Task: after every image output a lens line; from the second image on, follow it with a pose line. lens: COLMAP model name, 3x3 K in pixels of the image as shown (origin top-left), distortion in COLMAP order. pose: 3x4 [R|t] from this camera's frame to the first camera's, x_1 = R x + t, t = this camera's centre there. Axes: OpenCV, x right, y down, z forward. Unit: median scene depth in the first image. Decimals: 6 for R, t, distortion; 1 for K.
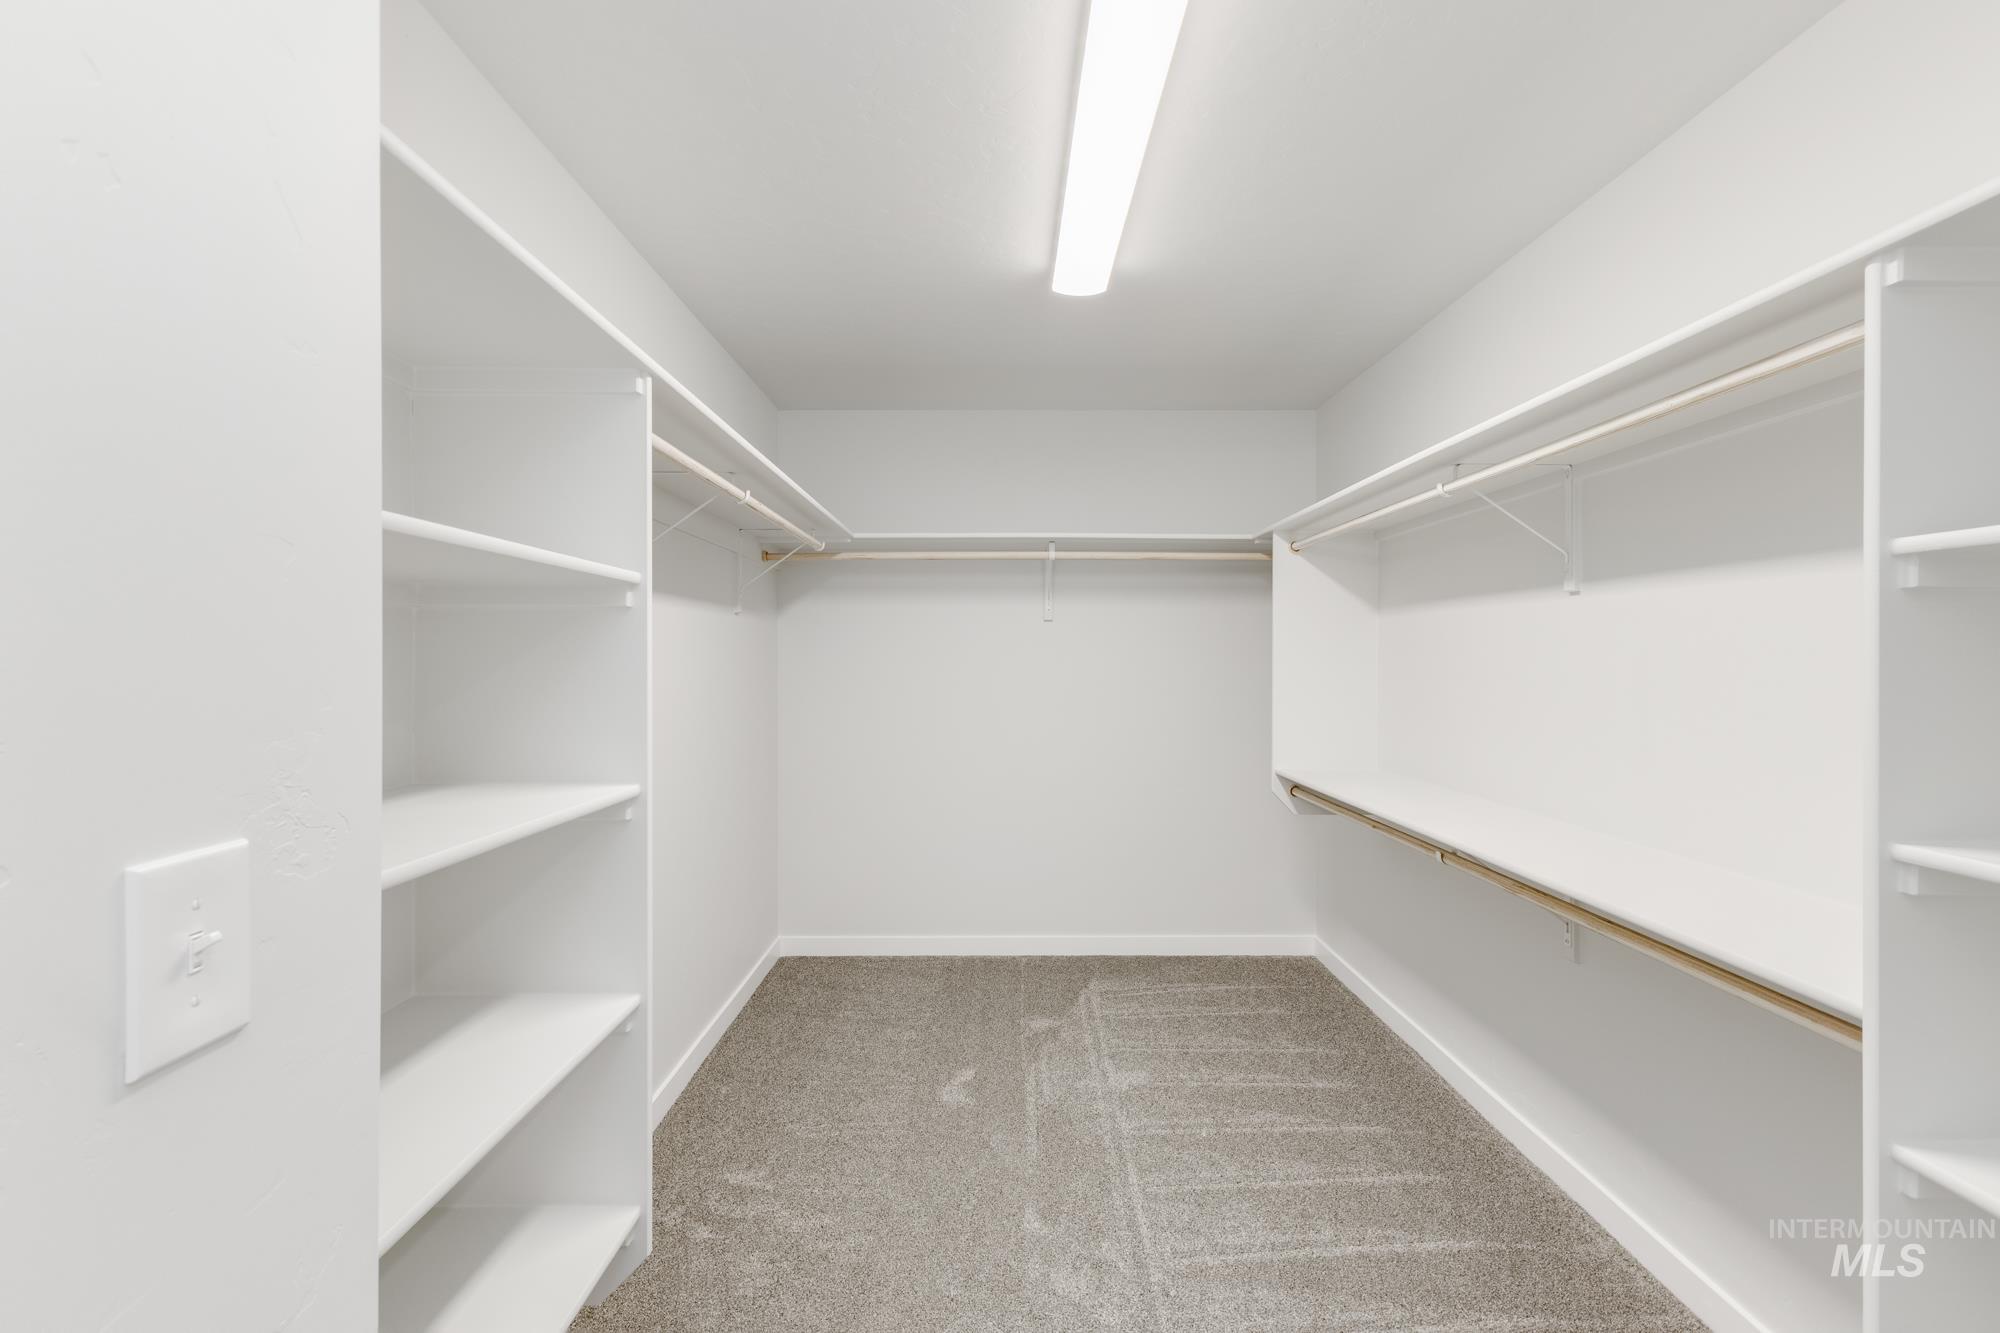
lens RADIAL K [[888.1, 0, 1000.0], [0, 888.1, 666.5], [0, 0, 1]] dist [0.009212, -0.000441]
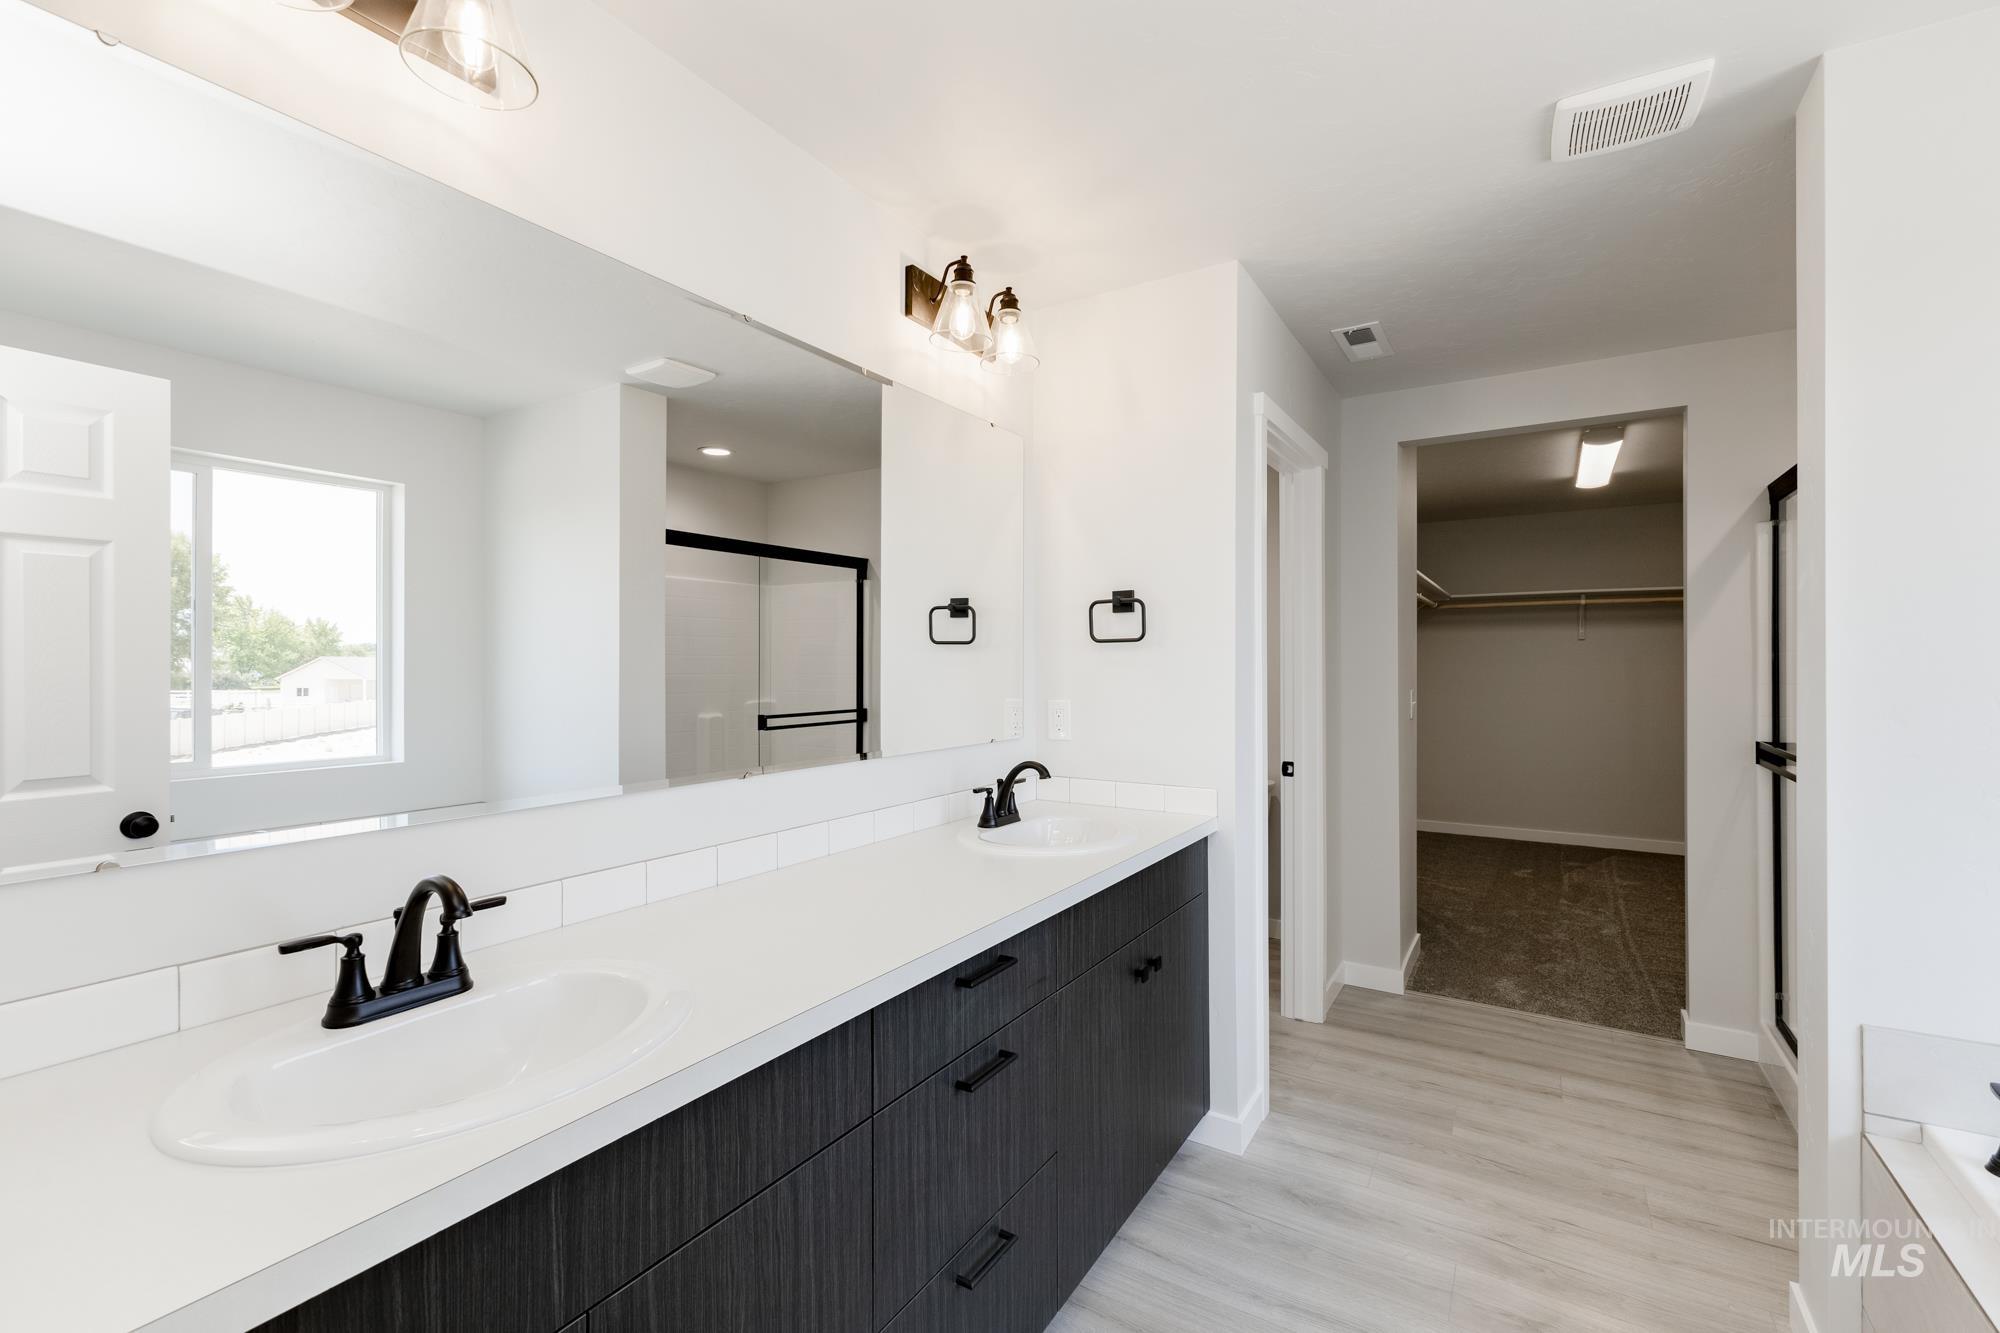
lens RADIAL K [[888.1, 0, 1000.0], [0, 888.1, 666.5], [0, 0, 1]] dist [0.009212, -0.000441]
pose [[0.853084, -0.003658, -0.521760, -0.002498], [0.000524, 0.999981, -0.006154, 0.006659], [0.521773, 0.004977, 0.853070, -1.032713]]
